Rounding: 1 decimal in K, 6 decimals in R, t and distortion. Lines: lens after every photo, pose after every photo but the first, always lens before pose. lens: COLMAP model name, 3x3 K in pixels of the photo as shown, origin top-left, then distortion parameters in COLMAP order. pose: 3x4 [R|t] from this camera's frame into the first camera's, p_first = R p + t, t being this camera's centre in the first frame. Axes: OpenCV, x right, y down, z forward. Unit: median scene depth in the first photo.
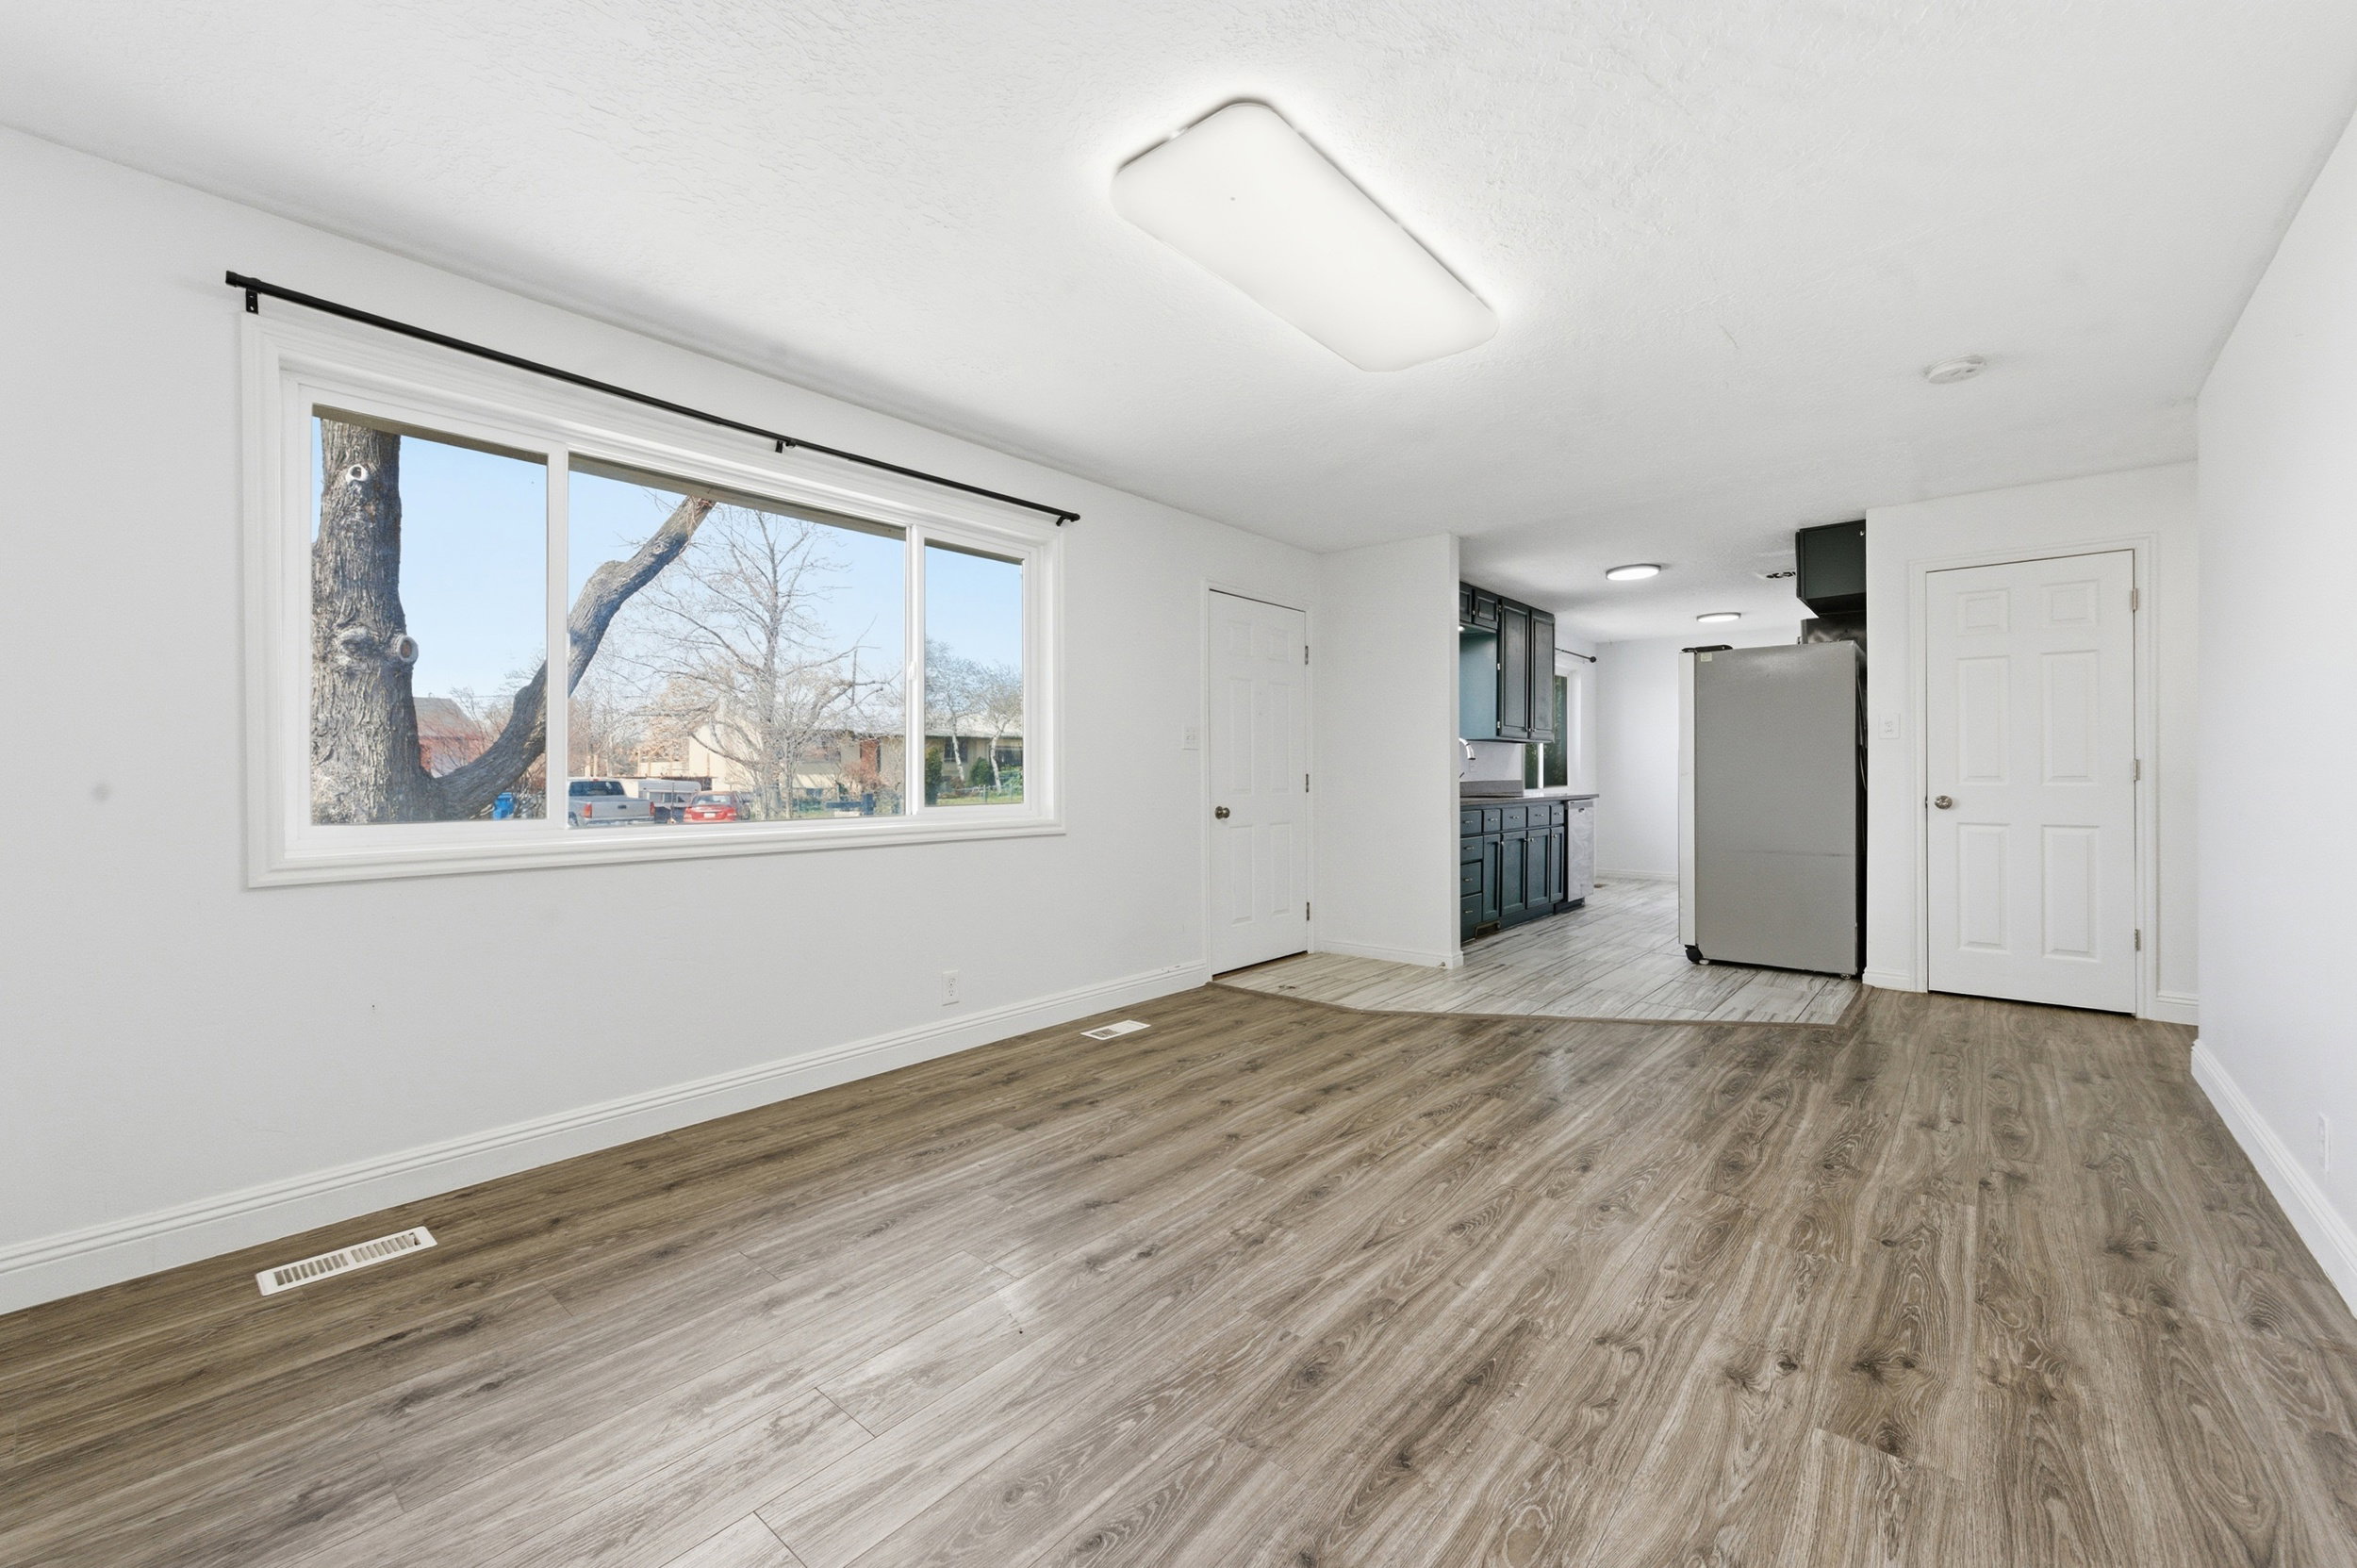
lens RADIAL K [[959.5, 0, 1167.2], [0, 959.5, 775.8], [0, 0, 1]] dist [0.000953, -0.000406]
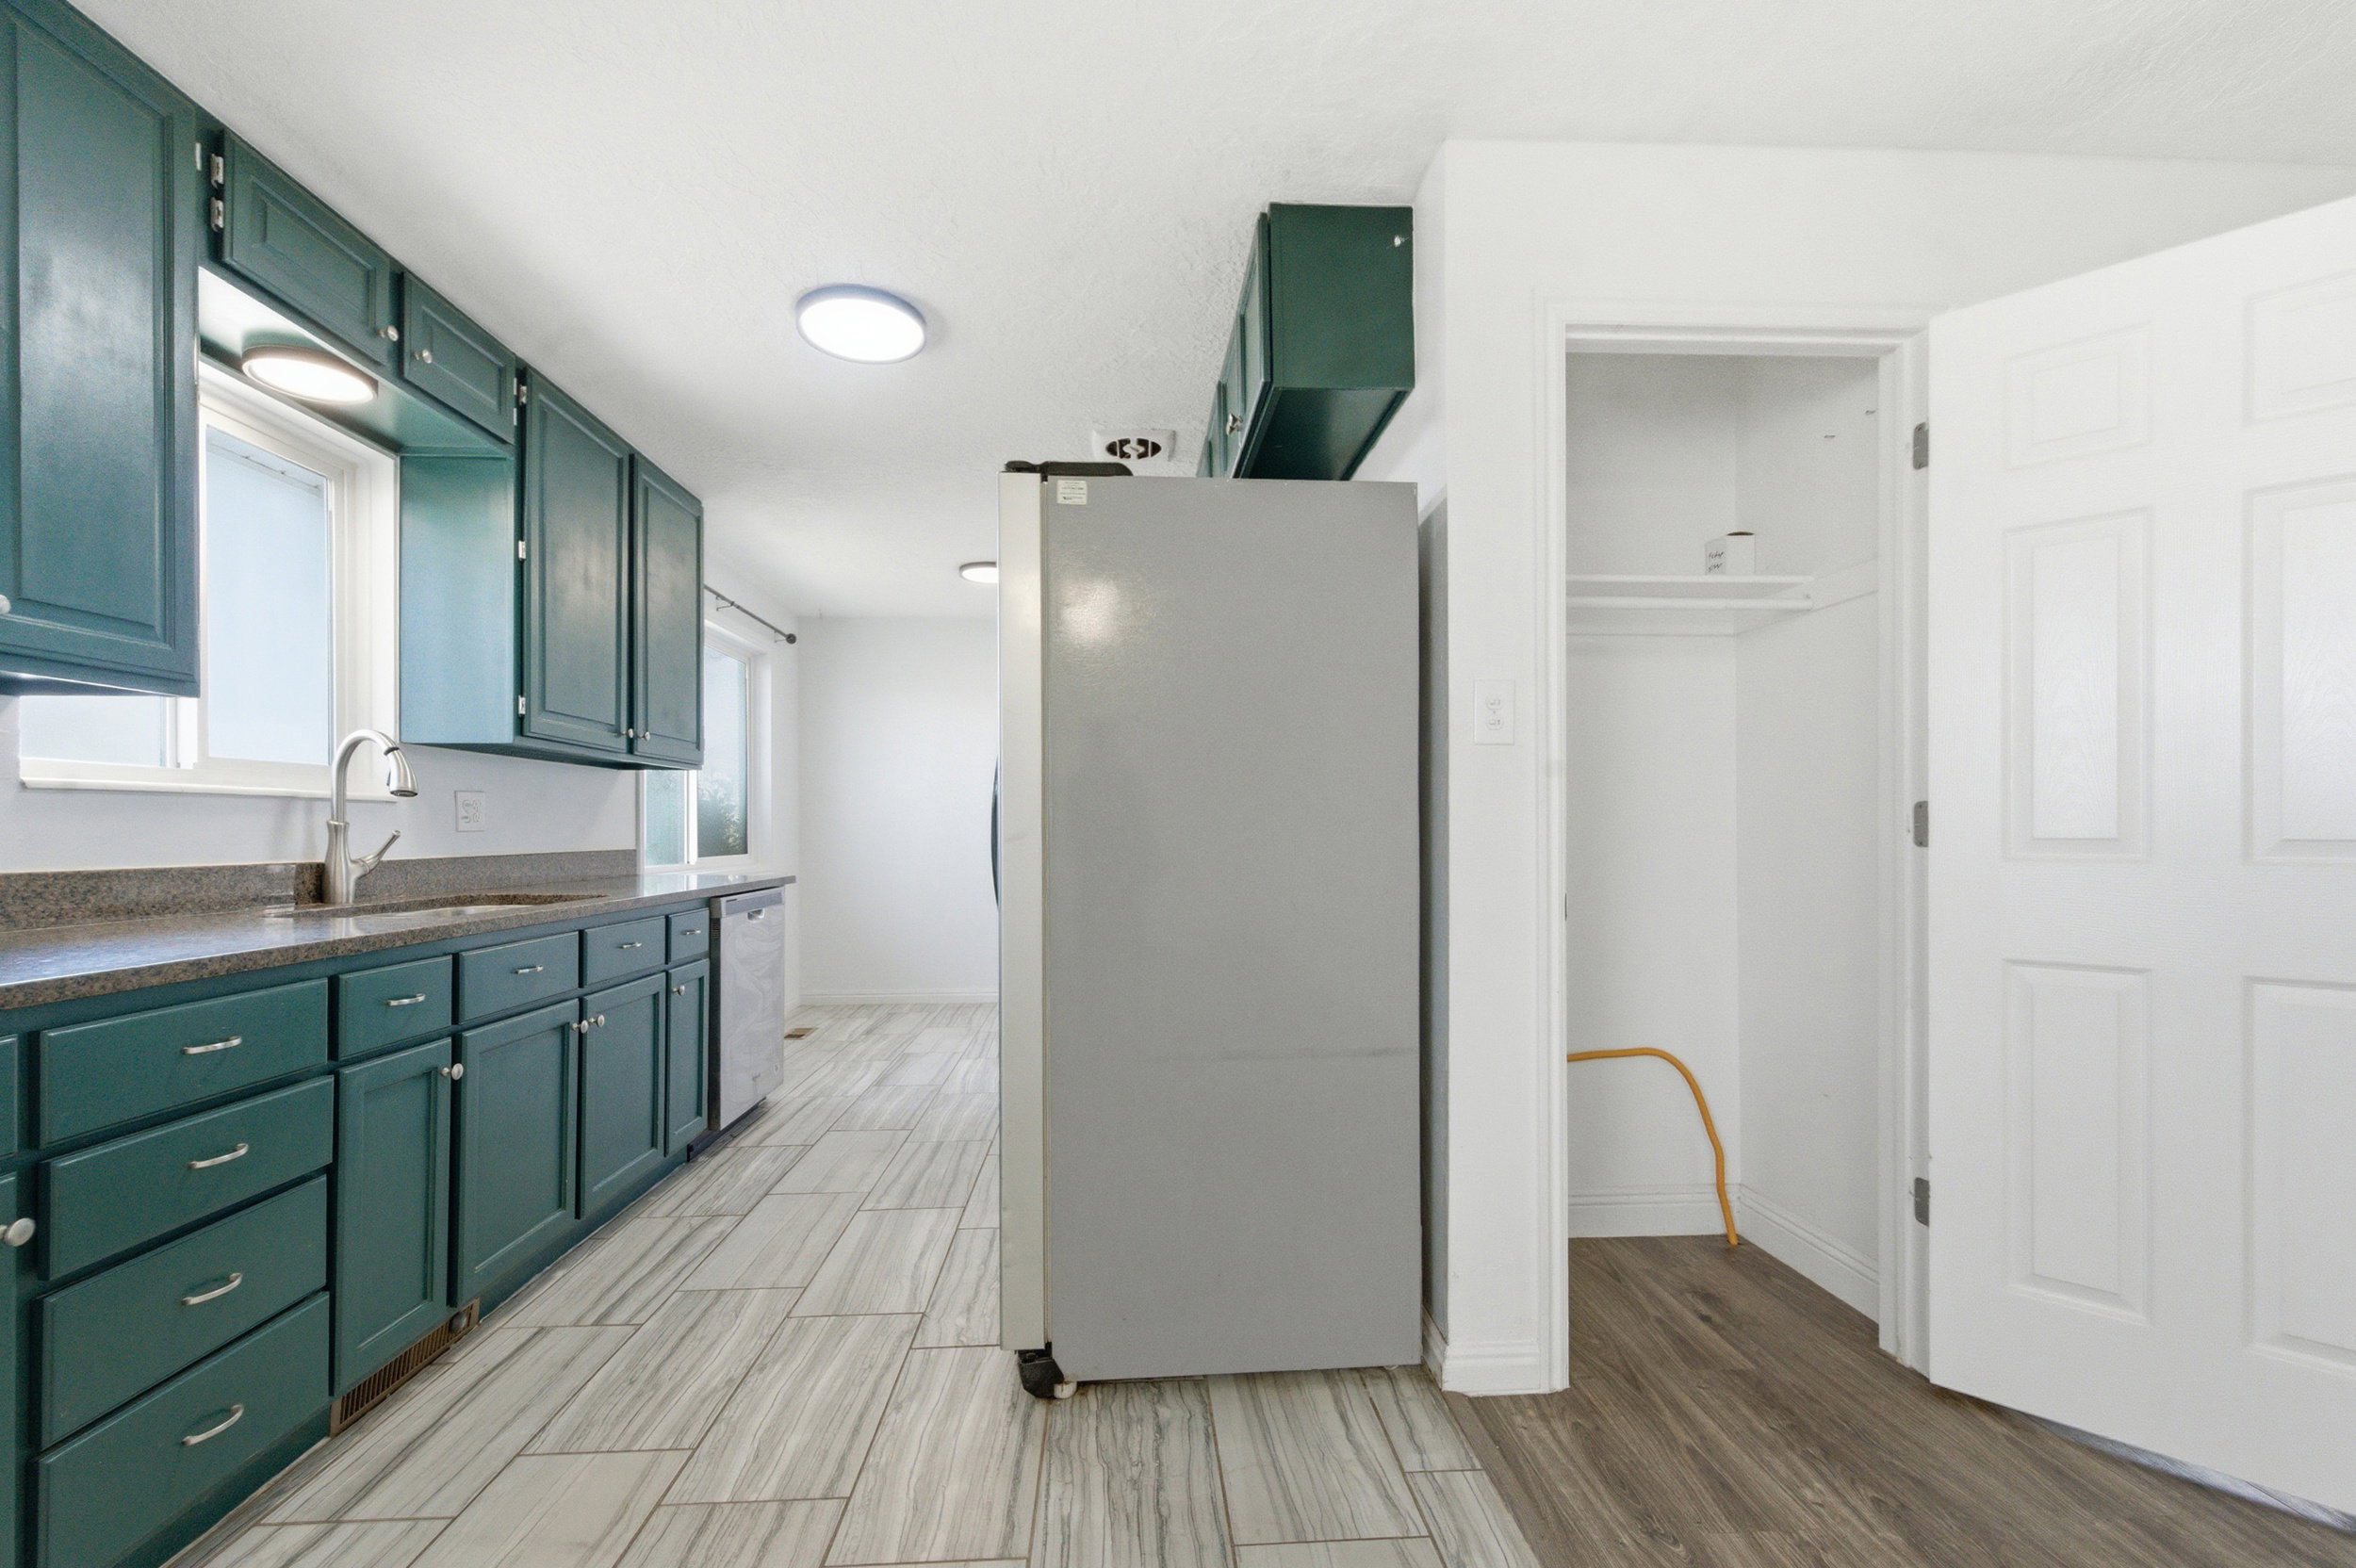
lens RADIAL K [[970.9, 0, 1173.5], [0, 970.9, 822.5], [0, 0, 1]] dist [-0.000573, -0.000176]
pose [[0.717283, 0.004801, 0.696765, 0.604715], [0.005568, 0.999905, -0.012622, -0.004134], [-0.696760, 0.012933, 0.717188, 1.264466]]
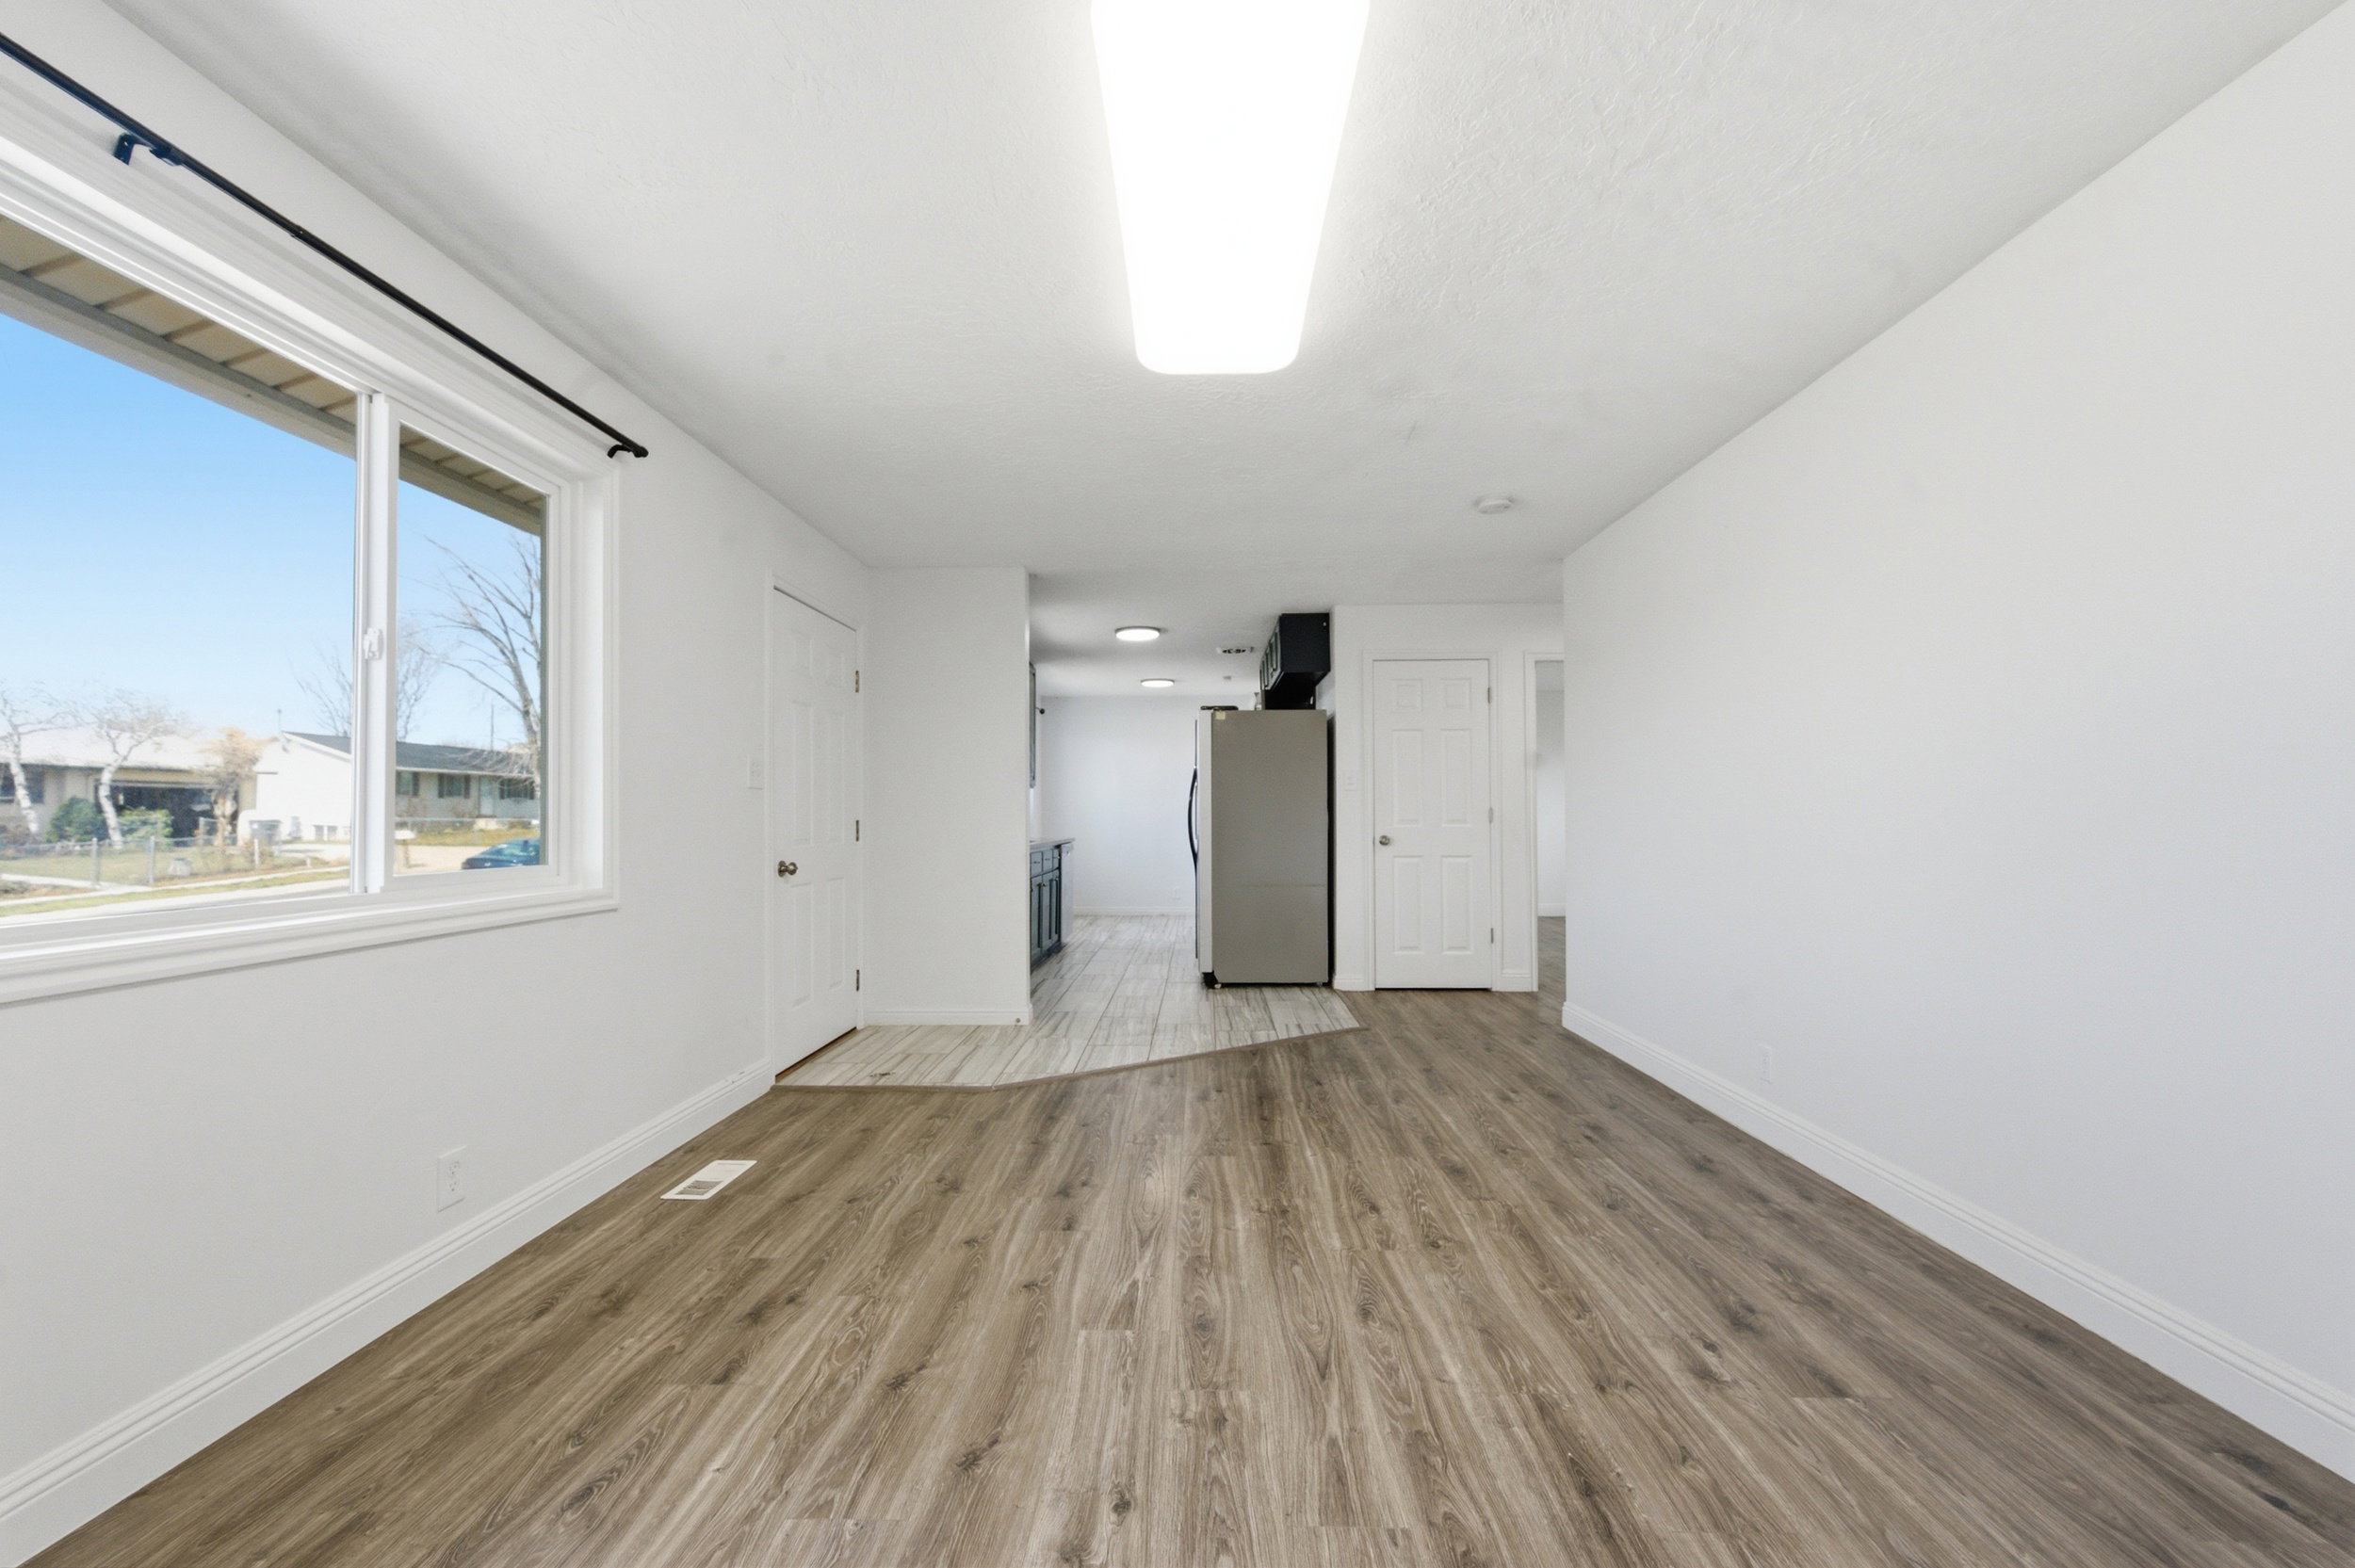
lens RADIAL K [[938.4, 0, 1181.9], [0, 938.4, 806.7], [0, 0, 1]] dist [0.003131, -0.000222]
pose [[0.771250, 0.005698, 0.636507, -0.303898], [0.004224, 0.999892, -0.014068, -0.001347], [-0.636518, 0.013539, 0.771143, 0.309516]]
